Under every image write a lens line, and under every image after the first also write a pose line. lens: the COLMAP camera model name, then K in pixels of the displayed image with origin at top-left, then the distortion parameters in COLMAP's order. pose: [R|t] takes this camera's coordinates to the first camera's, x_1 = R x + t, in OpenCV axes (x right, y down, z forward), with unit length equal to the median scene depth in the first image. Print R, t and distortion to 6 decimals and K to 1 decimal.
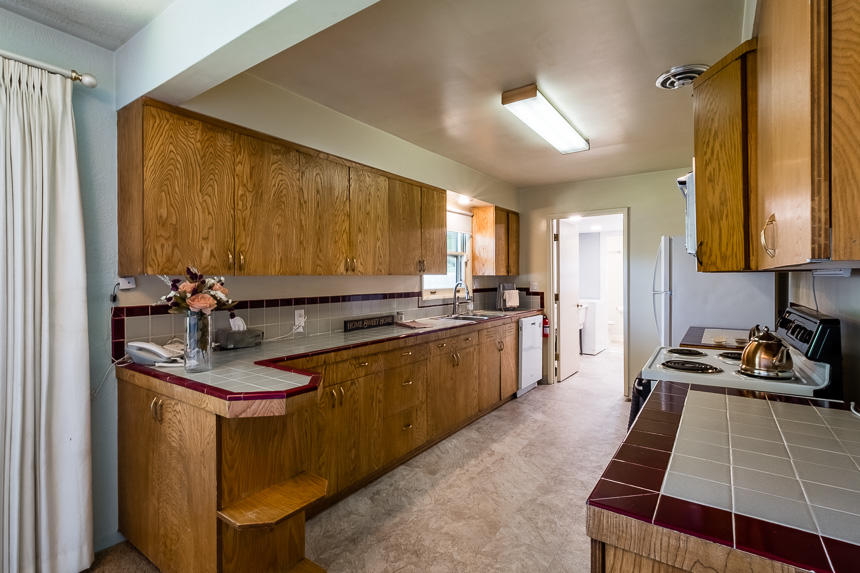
lens RADIAL K [[412.6, 0, 426.7], [0, 412.6, 278.3], [0, 0, 1]] dist [0.006659, -0.004760]
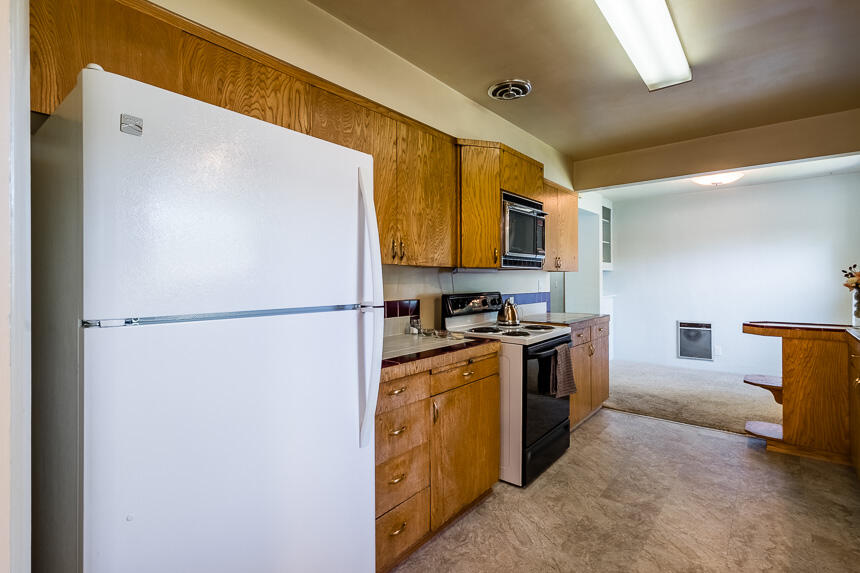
lens RADIAL K [[412.6, 0, 417.4], [0, 412.6, 280.6], [0, 0, 1]] dist [0.006659, -0.004760]
pose [[-0.995325, 0.012957, 0.095708, 0.739945], [0.012962, 0.999916, -0.000577, 0.015052], [-0.095707, 0.000666, -0.995409, 2.067430]]
